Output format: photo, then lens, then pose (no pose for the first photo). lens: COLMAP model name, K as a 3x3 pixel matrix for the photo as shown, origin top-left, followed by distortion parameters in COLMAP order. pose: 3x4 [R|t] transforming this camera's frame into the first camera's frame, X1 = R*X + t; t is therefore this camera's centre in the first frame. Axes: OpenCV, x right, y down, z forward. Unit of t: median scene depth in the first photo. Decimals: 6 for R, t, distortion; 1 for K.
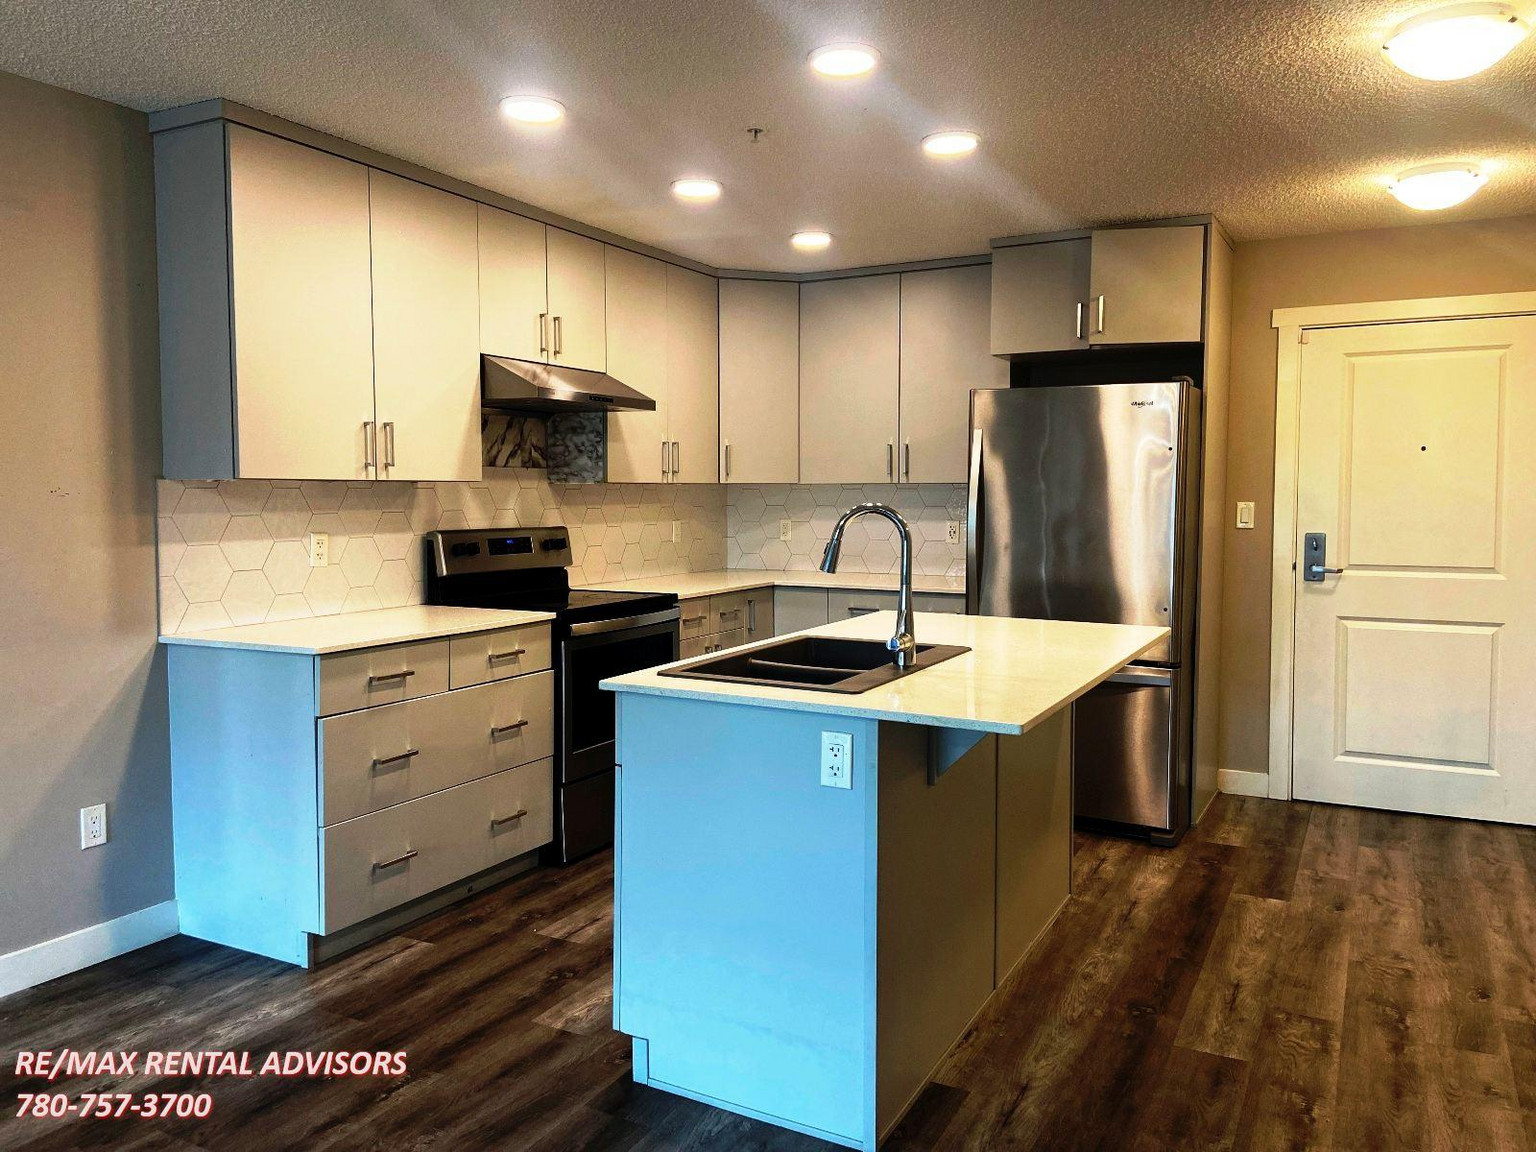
lens RADIAL K [[1152.7, 0, 763.9], [0, 1152.7, 555.6], [0, 0, 1]] dist [0.122796, -0.159475]
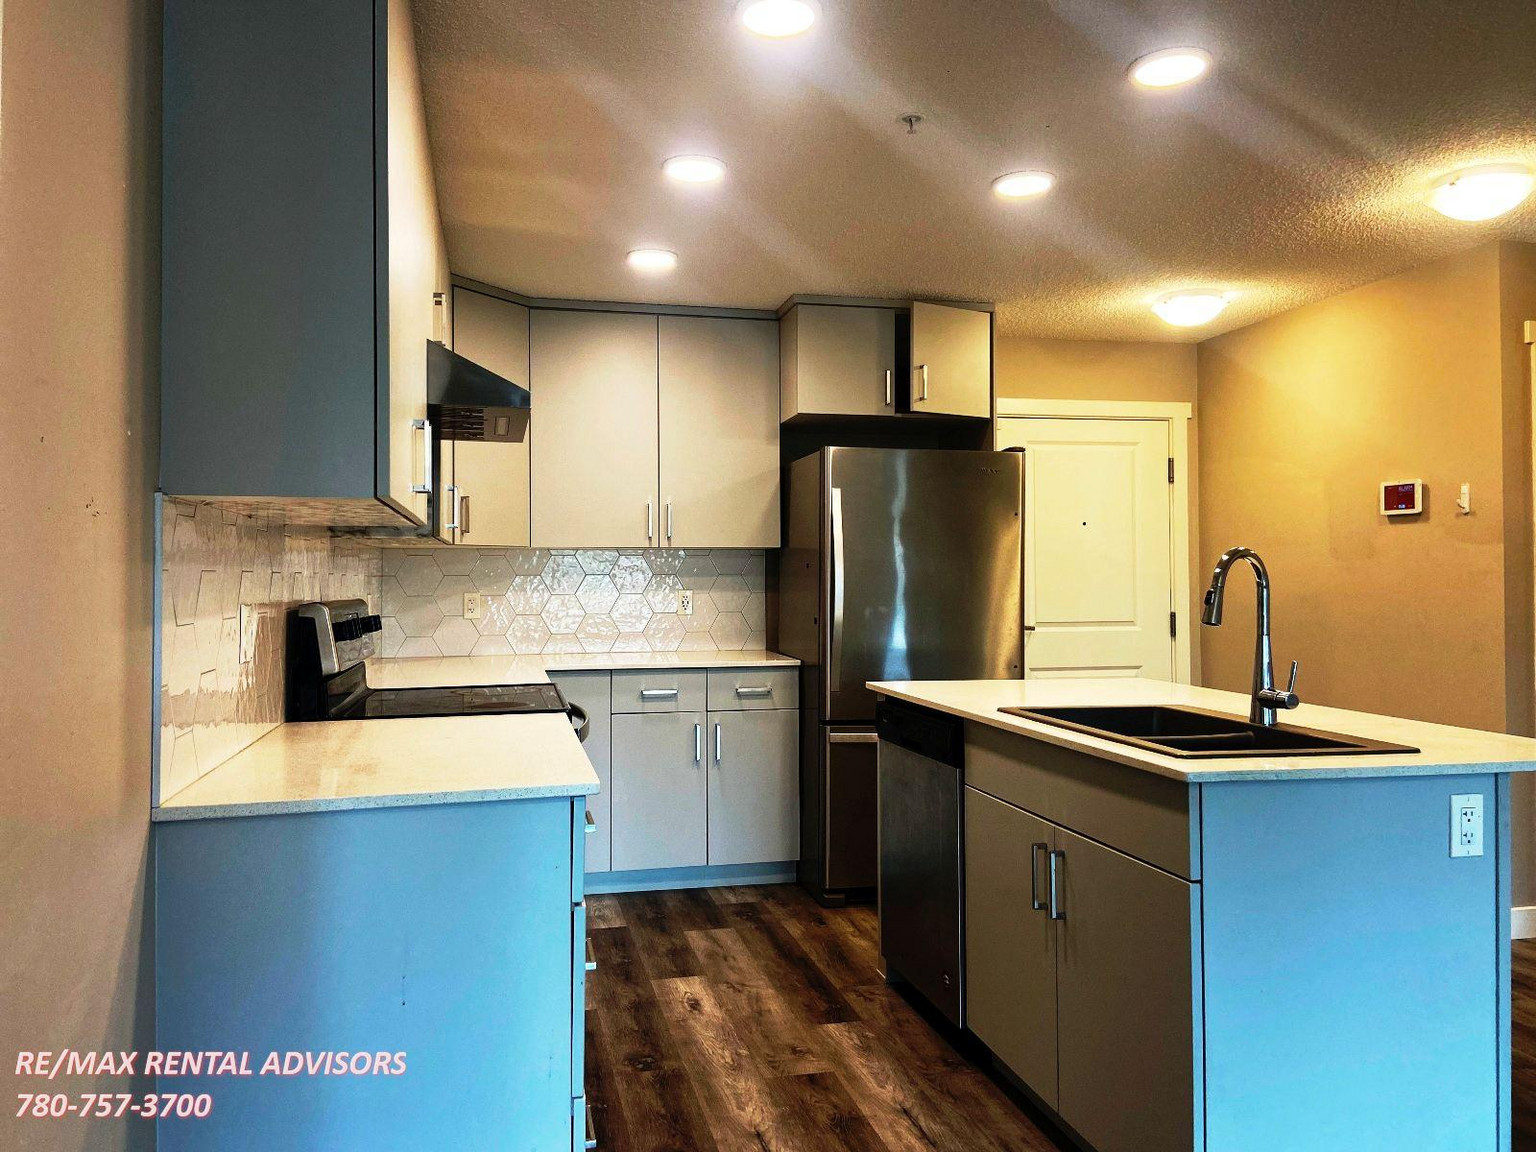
lens RADIAL K [[1152.7, 0, 763.9], [0, 1152.7, 555.6], [0, 0, 1]] dist [0.122796, -0.159475]
pose [[0.757473, 0.010495, 0.652782, -0.461201], [0.040005, 0.997246, -0.062454, 0.002454], [-0.651640, 0.073422, 0.754967, 0.320726]]
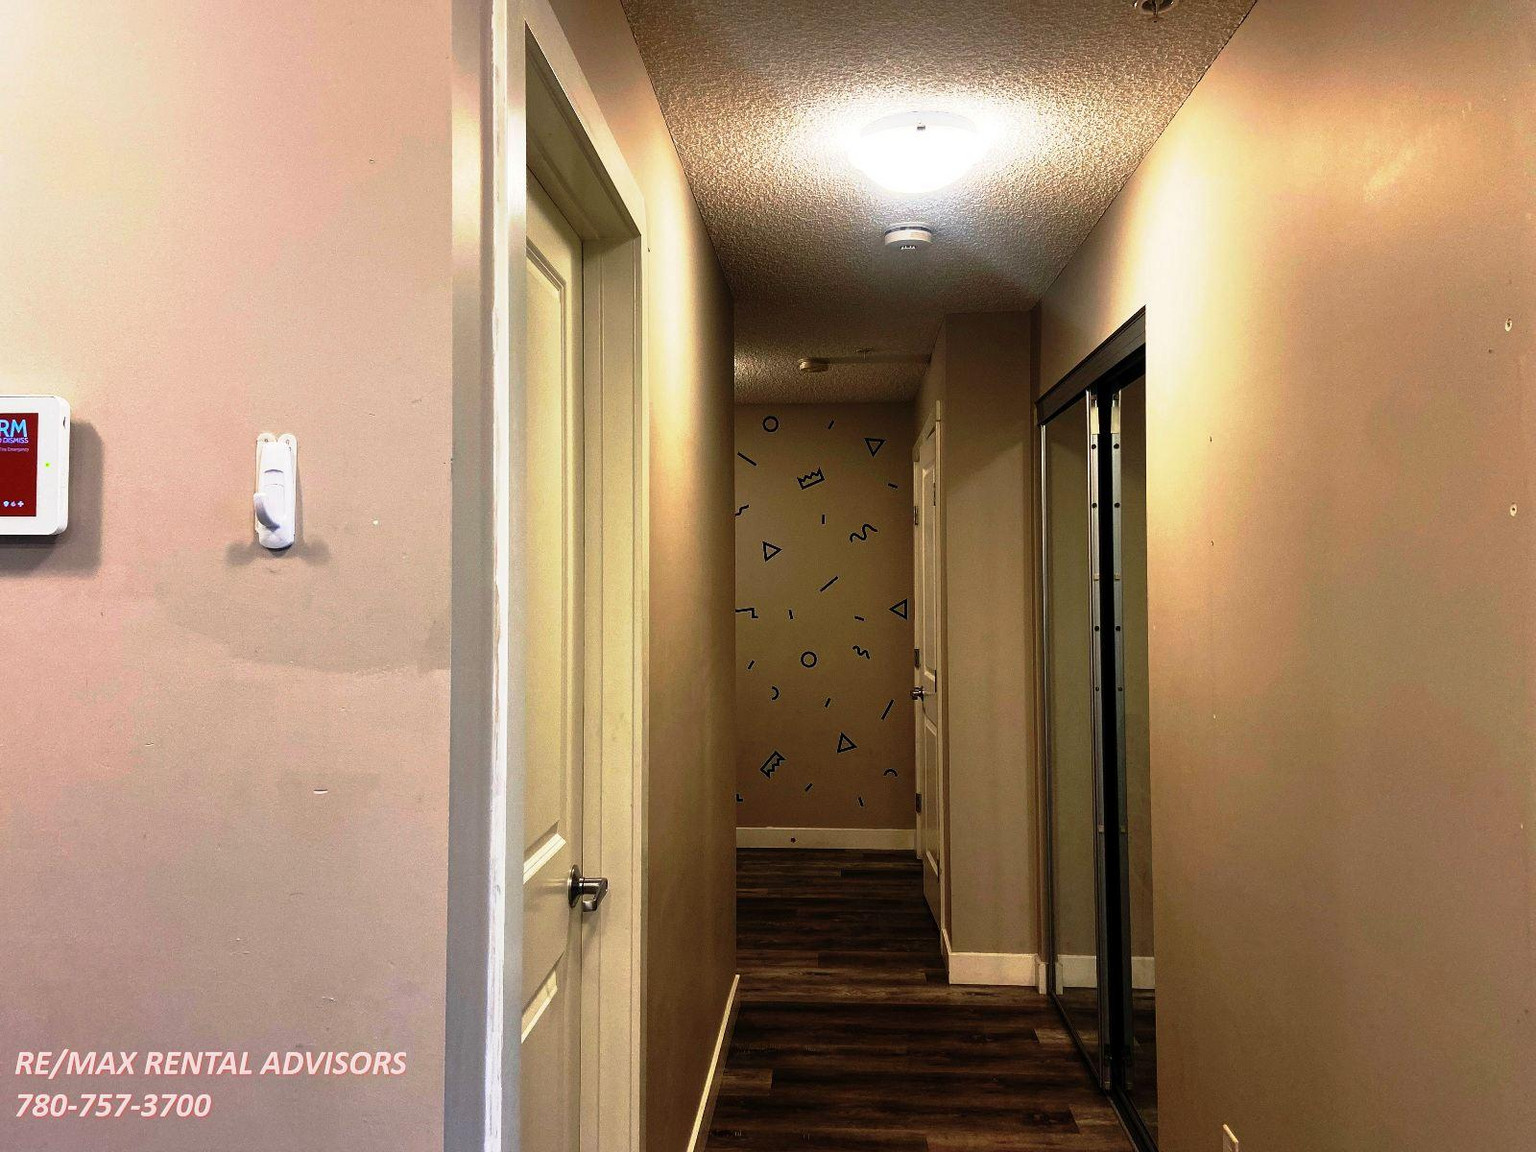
lens RADIAL K [[1152.7, 0, 763.9], [0, 1152.7, 555.6], [0, 0, 1]] dist [0.122796, -0.159475]
pose [[-0.414831, 0.037291, 0.909134, 0.261865], [0.057132, 0.998256, -0.014878, -0.052640], [-0.908103, 0.045768, -0.416238, 0.649691]]
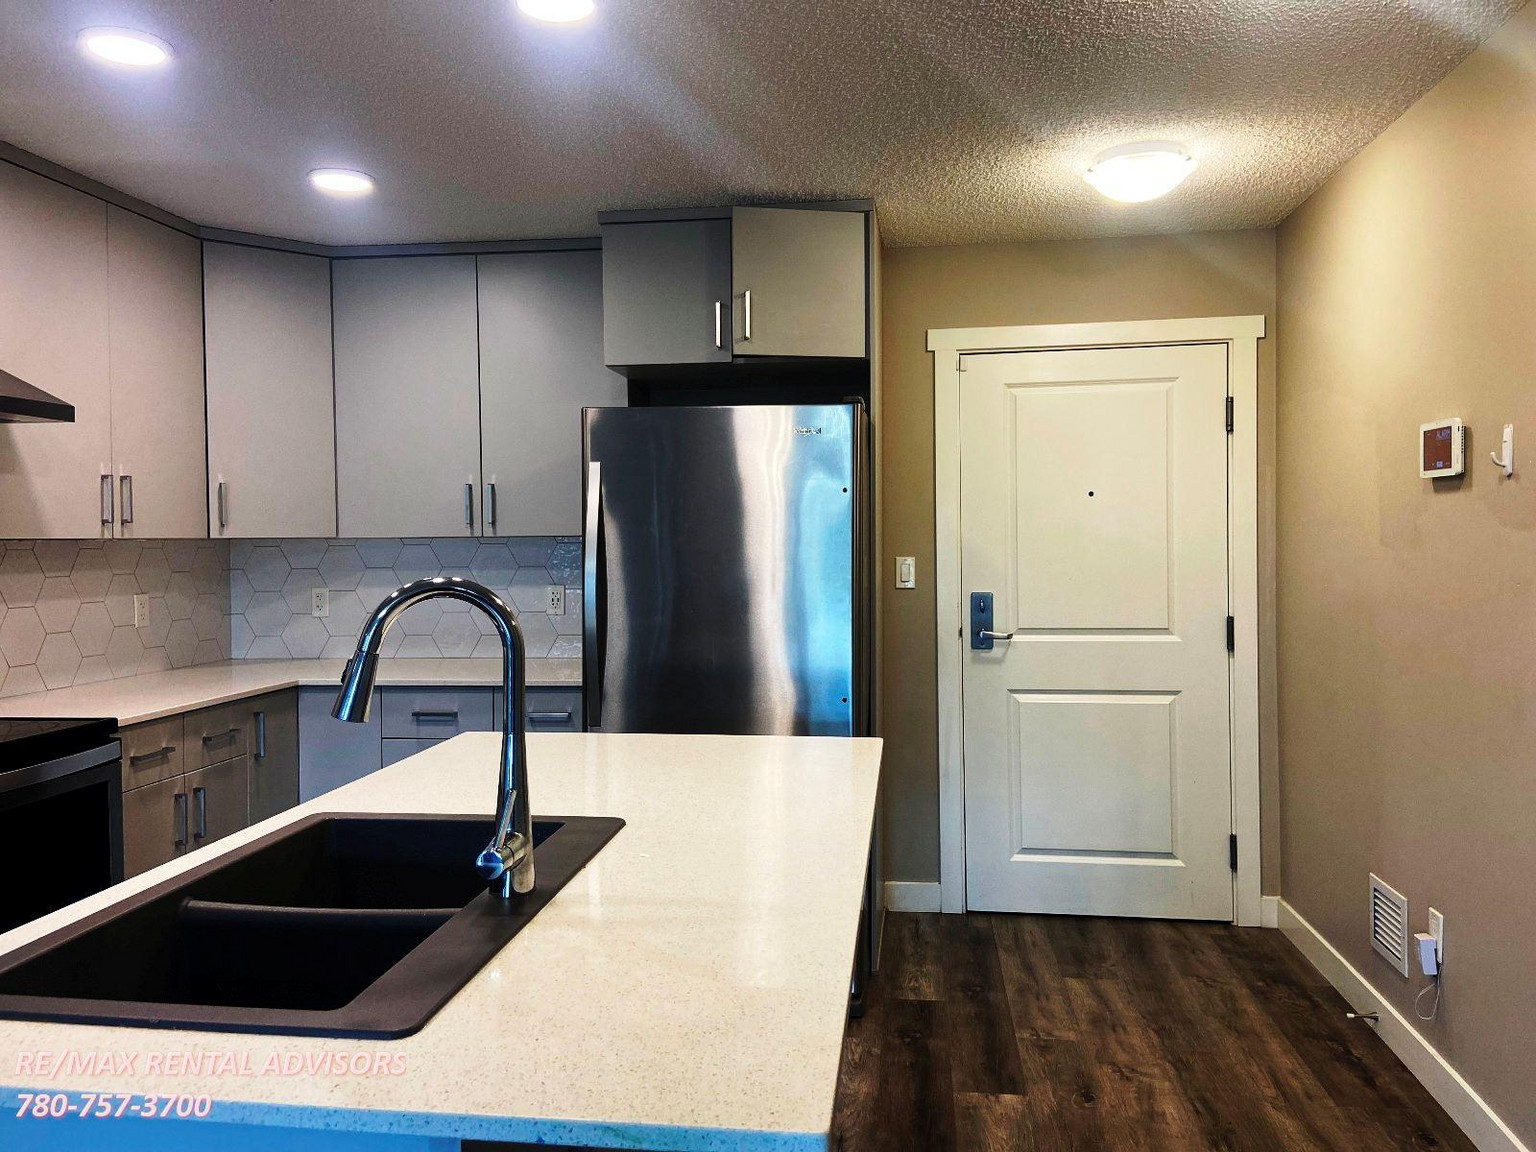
lens RADIAL K [[1152.7, 0, 763.9], [0, 1152.7, 555.6], [0, 0, 1]] dist [0.122796, -0.159475]
pose [[0.935921, -0.013927, 0.351936, 0.027368], [0.029829, 0.998762, -0.039803, -0.017841], [-0.350946, 0.047750, 0.935178, 0.279925]]
